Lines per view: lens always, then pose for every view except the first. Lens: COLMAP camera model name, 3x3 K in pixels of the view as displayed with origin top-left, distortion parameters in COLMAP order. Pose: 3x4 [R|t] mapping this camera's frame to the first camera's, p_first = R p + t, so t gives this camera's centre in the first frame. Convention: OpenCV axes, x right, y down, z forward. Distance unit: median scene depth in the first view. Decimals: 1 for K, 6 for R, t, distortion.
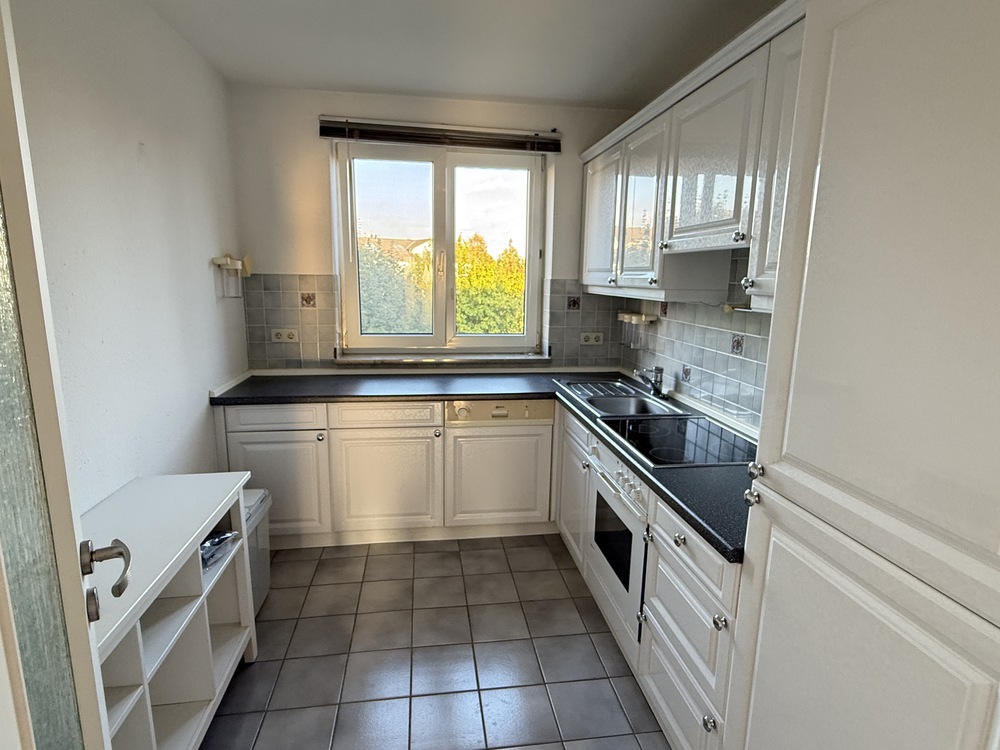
lens RADIAL K [[534.5, 0, 501.9], [0, 534.5, 375.7], [0, 0, 1]] dist [-0.002749, -0.000033]
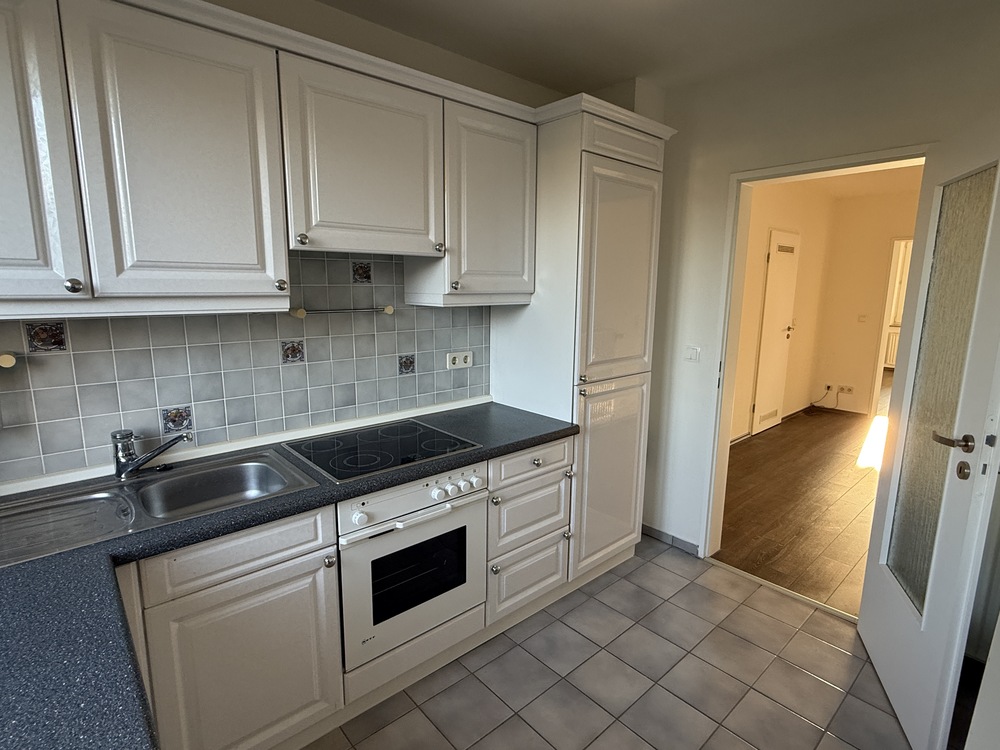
lens RADIAL K [[506.0, 0, 498.6], [0, 506.0, 370.8], [0, 0, 1]] dist [0.007097, 0.000478]
pose [[-0.552507, -0.162708, 0.817473, -0.470633], [0.137699, 0.949468, 0.282047, -0.223508], [-0.822055, 0.268398, -0.502183, 1.151184]]
